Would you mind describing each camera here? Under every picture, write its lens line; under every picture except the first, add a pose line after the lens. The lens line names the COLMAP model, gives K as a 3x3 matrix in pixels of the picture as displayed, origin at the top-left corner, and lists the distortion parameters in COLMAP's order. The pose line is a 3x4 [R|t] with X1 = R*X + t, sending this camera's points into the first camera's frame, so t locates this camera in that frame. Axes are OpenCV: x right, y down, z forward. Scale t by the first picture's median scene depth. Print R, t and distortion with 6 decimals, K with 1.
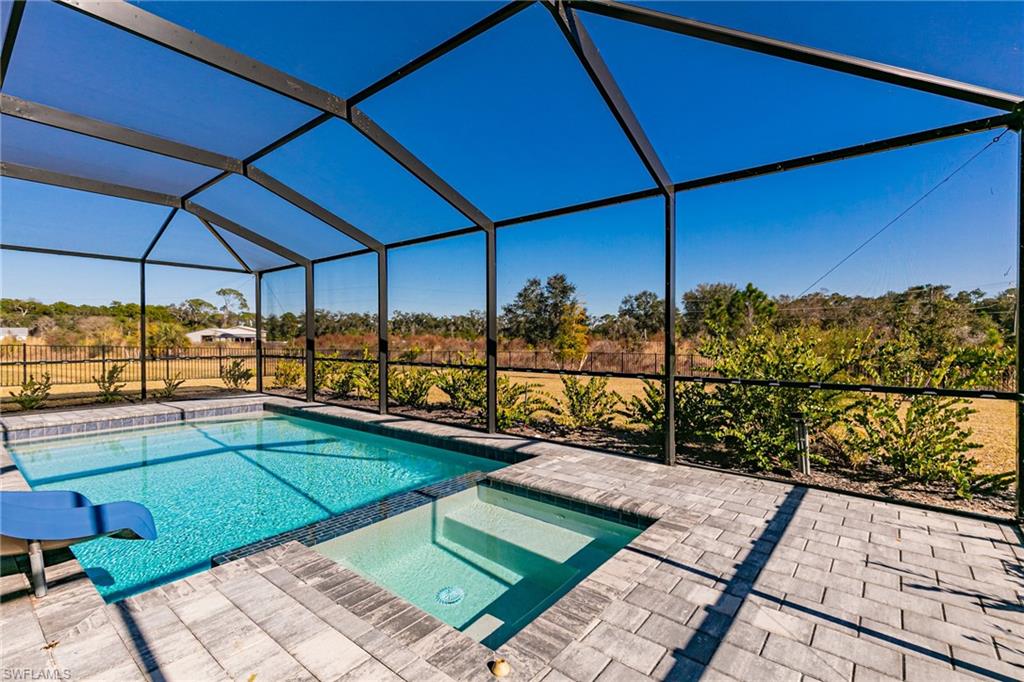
lens RADIAL K [[466.8, 0, 513.5], [0, 466.8, 348.0], [0, 0, 1]] dist [0.002519, 0.000008]
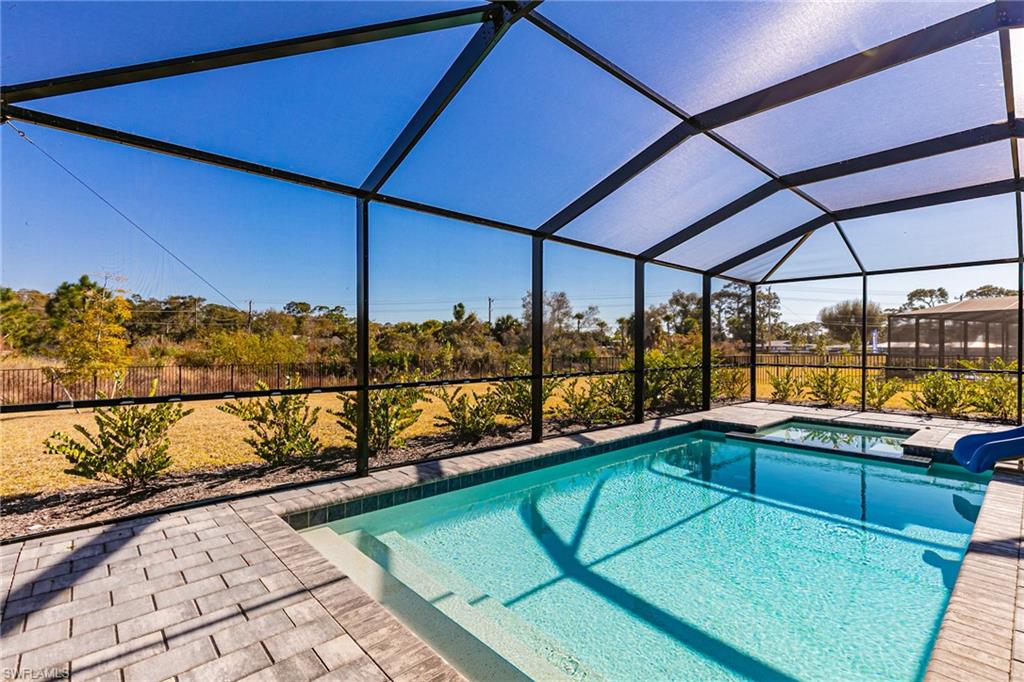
lens RADIAL K [[466.8, 0, 517.1], [0, 466.8, 341.8], [0, 0, 1]] dist [0.002519, 0.000008]
pose [[0.137719, 0.005135, 0.990458, -0.180920], [0.020003, 0.999768, -0.007965, -0.004043], [-0.990269, 0.020909, 0.137585, 0.155909]]
